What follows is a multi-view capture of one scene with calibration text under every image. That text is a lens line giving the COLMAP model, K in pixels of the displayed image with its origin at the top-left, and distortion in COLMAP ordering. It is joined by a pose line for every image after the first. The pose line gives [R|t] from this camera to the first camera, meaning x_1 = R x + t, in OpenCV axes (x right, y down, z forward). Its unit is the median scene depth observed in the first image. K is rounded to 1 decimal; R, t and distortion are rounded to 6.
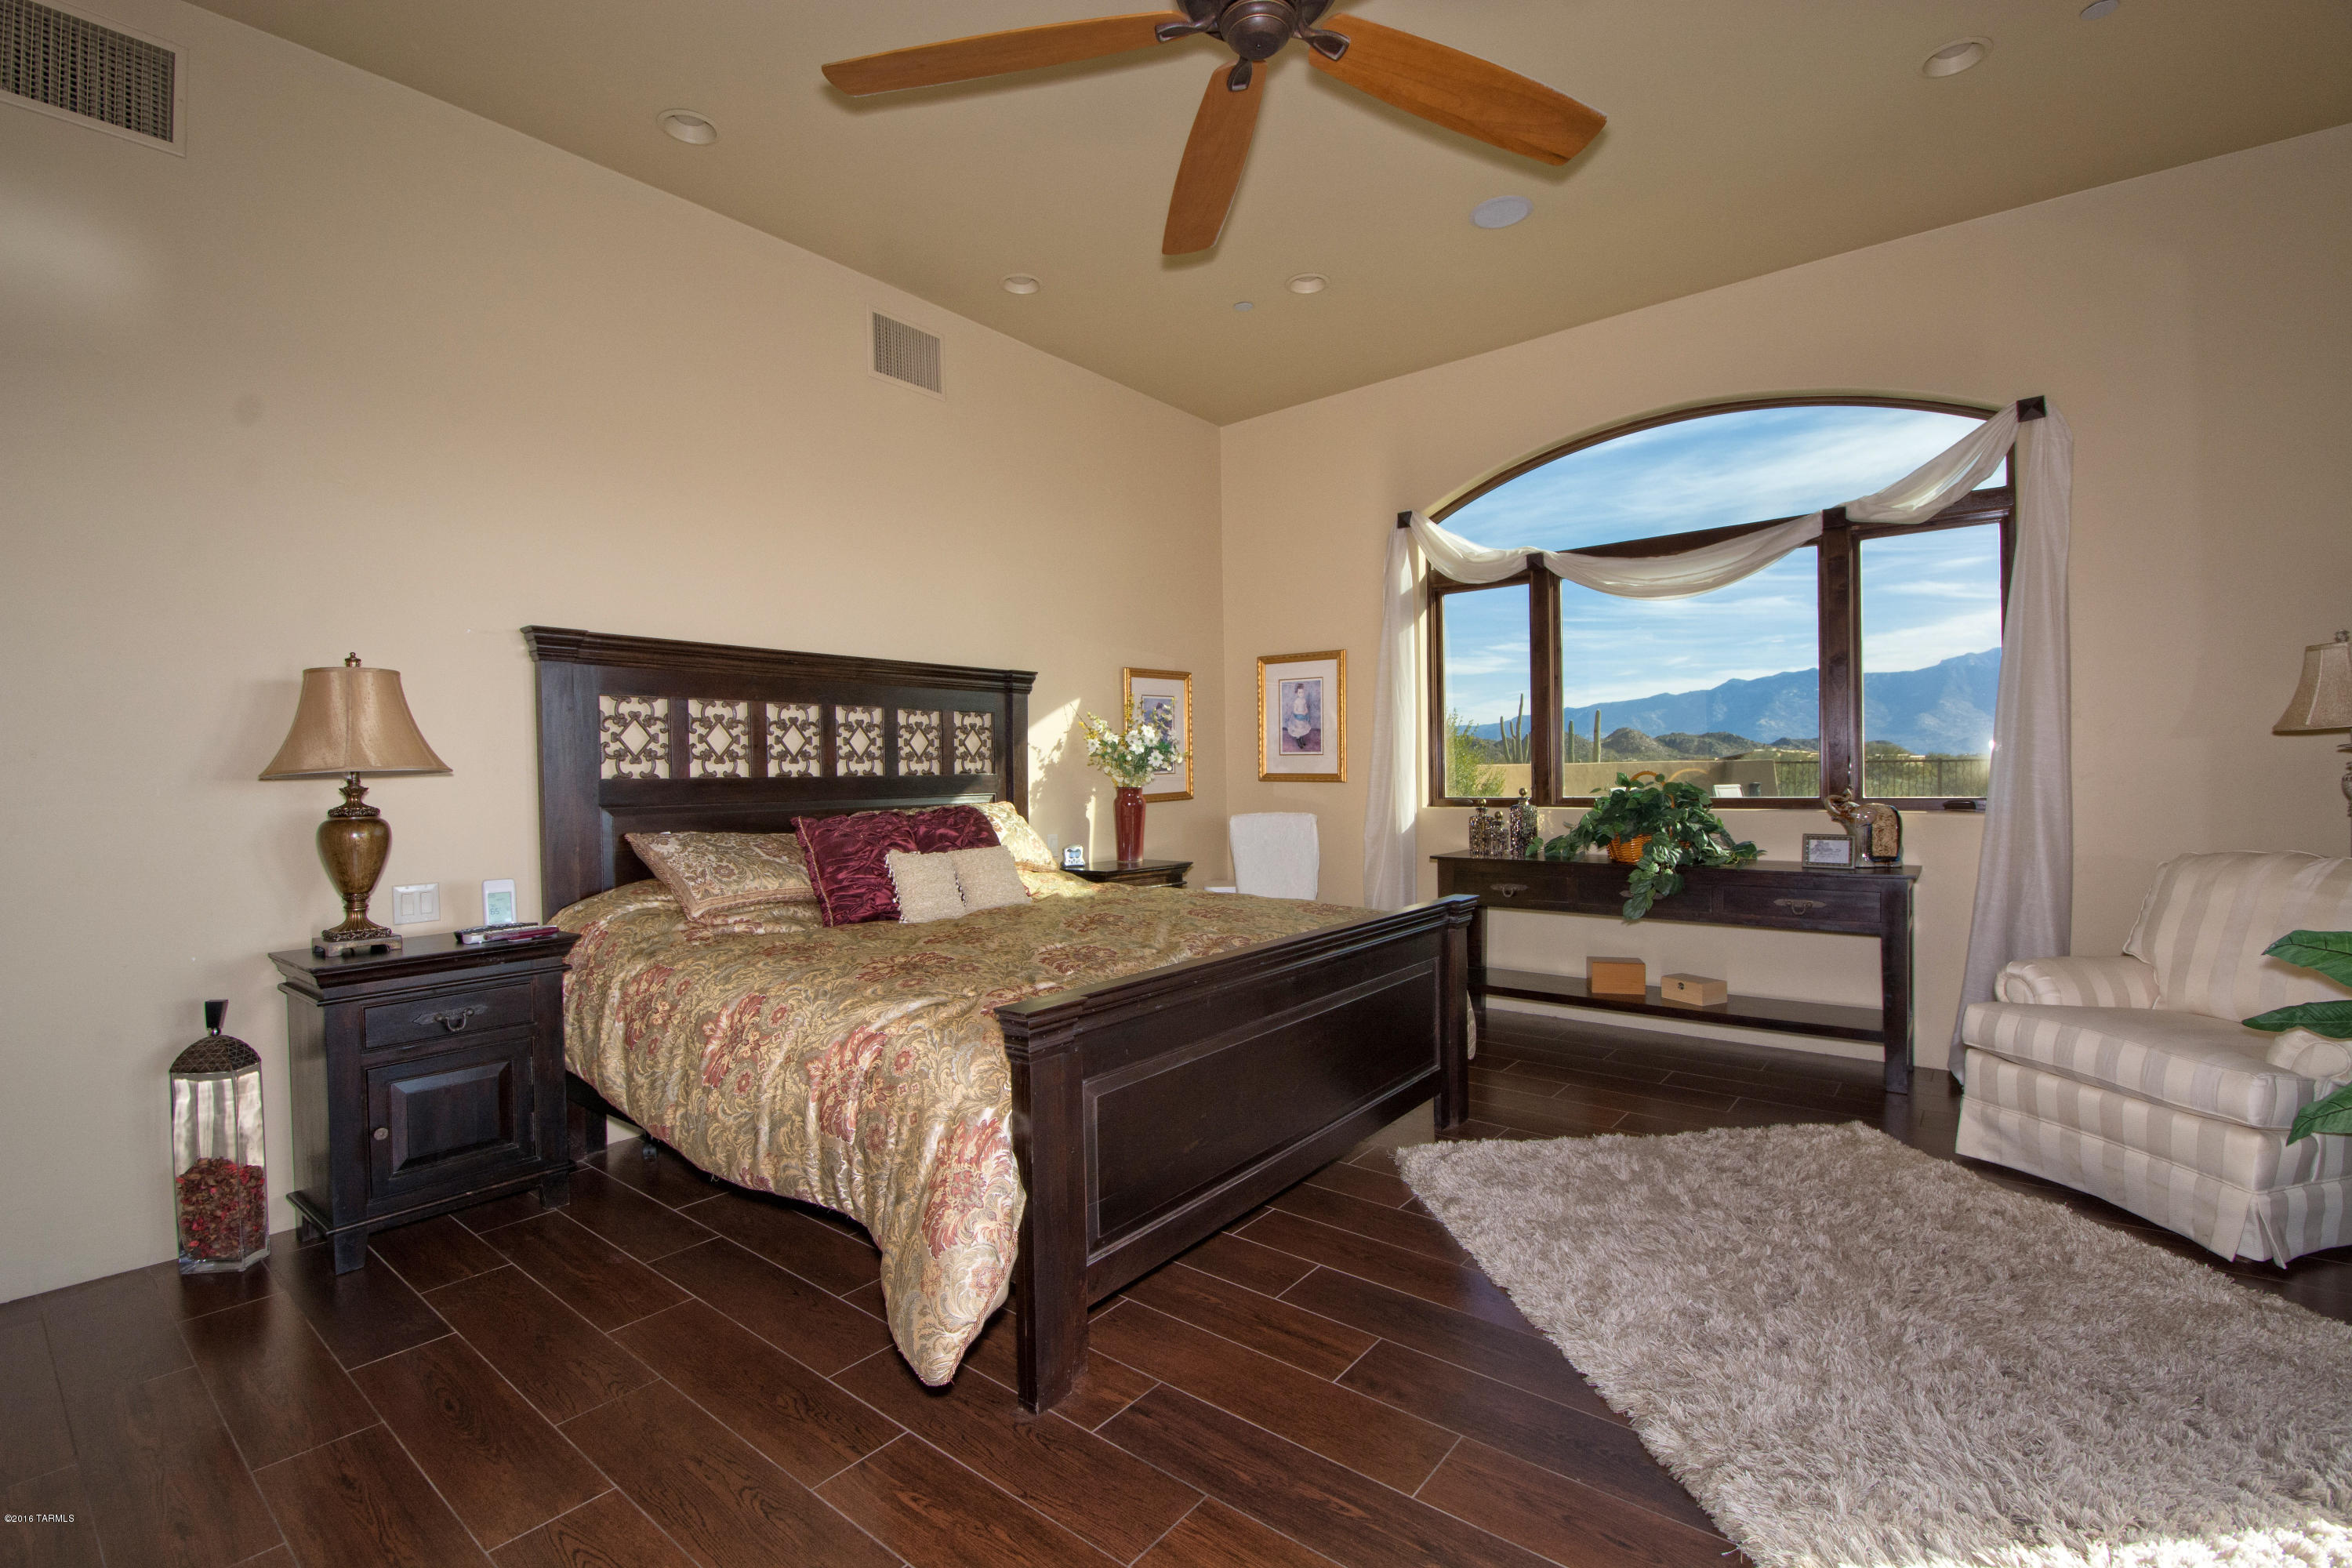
lens RADIAL K [[1039.3, 0, 1177.5], [0, 1039.3, 784.8], [0, 0, 1]] dist [0.014091, -0.021291]
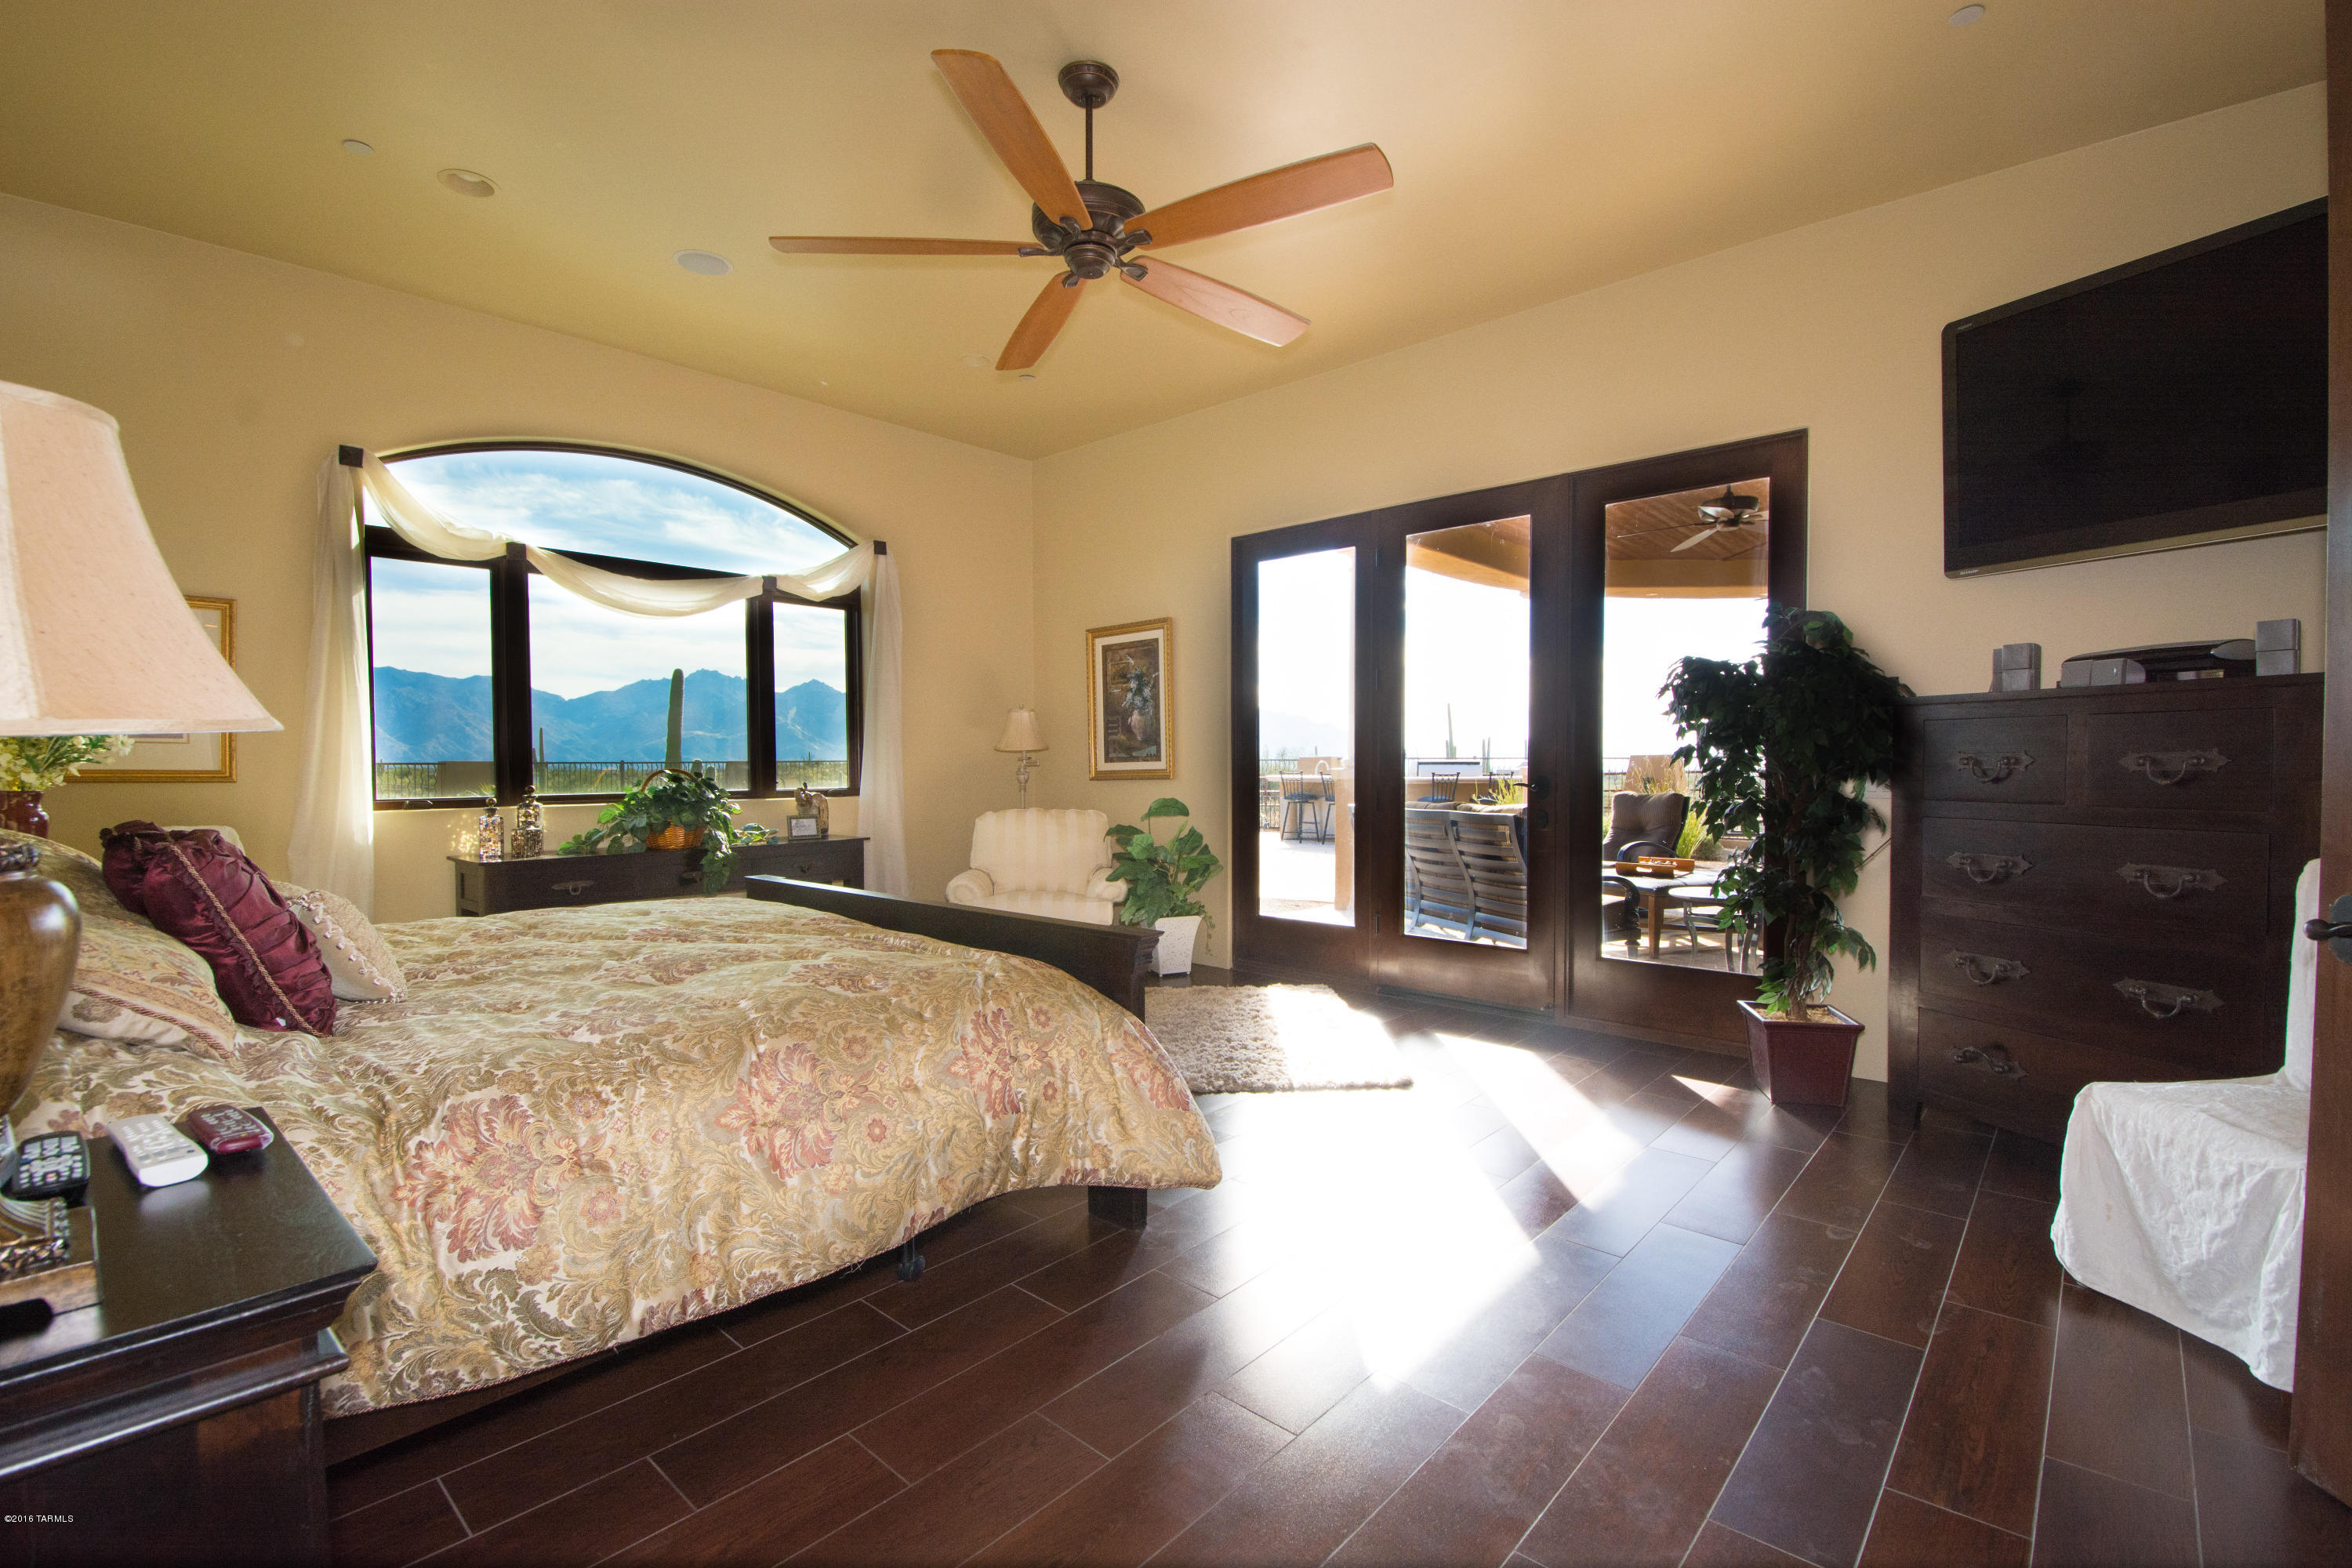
lens RADIAL K [[1039.3, 0, 1177.5], [0, 1039.3, 784.8], [0, 0, 1]] dist [0.014091, -0.021291]
pose [[0.052134, -0.011818, 0.998570, -0.699422], [0.007751, 0.999905, 0.011429, -0.004544], [-0.998610, 0.007144, 0.052221, 0.399472]]
